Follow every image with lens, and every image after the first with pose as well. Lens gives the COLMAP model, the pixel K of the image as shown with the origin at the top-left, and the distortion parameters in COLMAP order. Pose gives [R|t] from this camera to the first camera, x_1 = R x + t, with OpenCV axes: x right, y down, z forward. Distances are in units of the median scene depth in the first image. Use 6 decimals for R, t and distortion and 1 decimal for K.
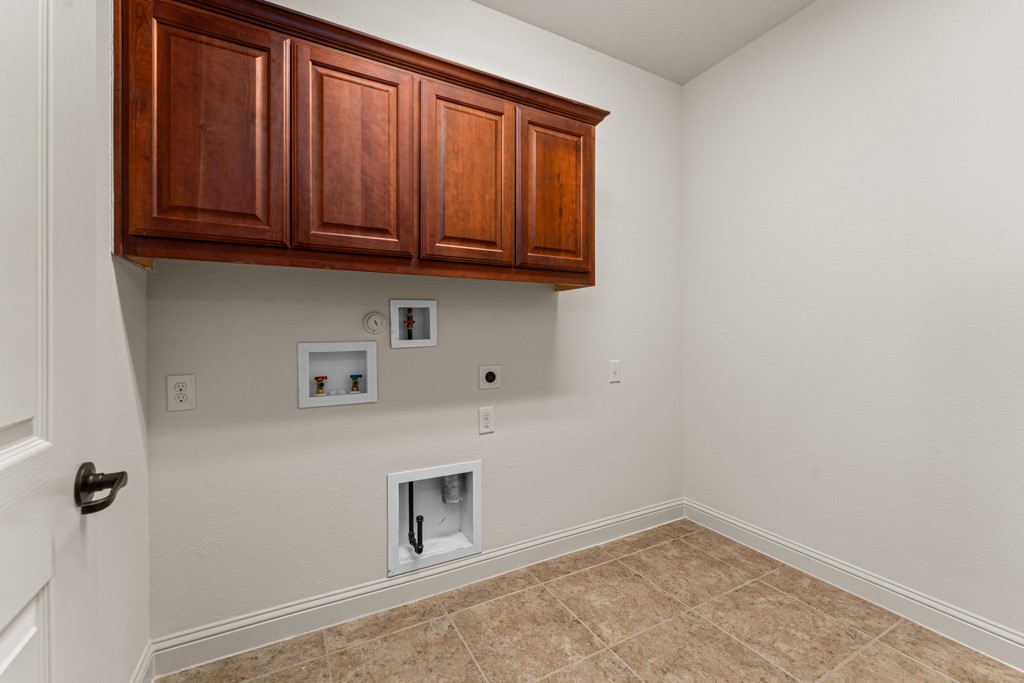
lens RADIAL K [[414.5, 0, 511.4], [0, 414.5, 338.5], [0, 0, 1]] dist [-0.004294, 0.000974]
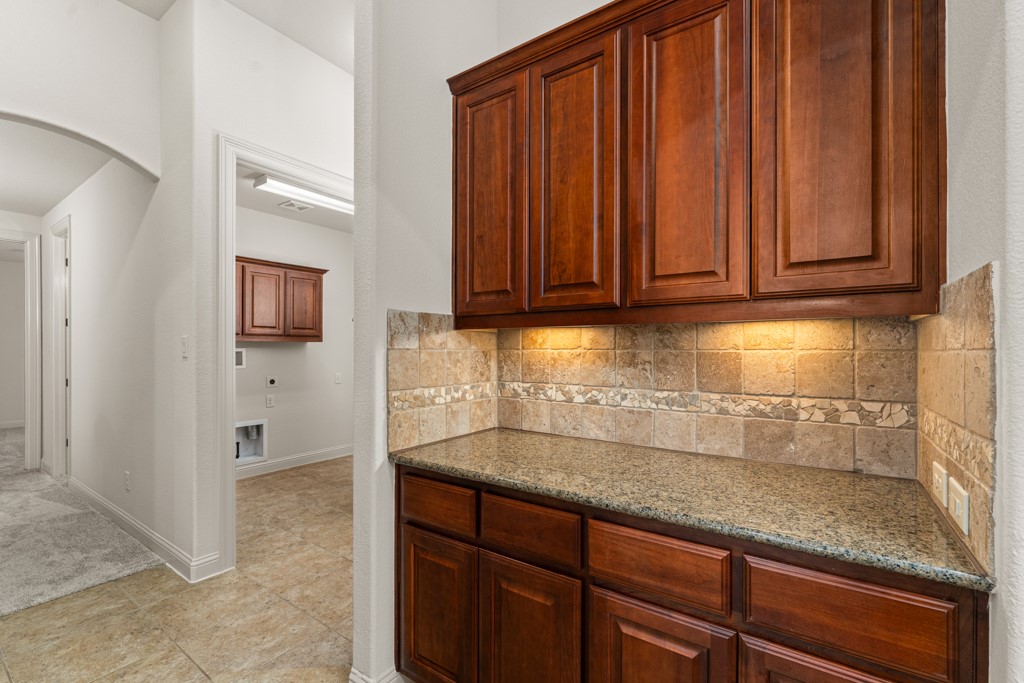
lens RADIAL K [[443.7, 0, 519.6], [0, 443.7, 348.5], [0, 0, 1]] dist [-0.002807, 0.000113]
pose [[0.887881, 0.005855, 0.460037, 0.033826], [-0.004366, 0.999981, -0.004302, -0.082683], [-0.460053, 0.001812, 0.887889, -1.787288]]
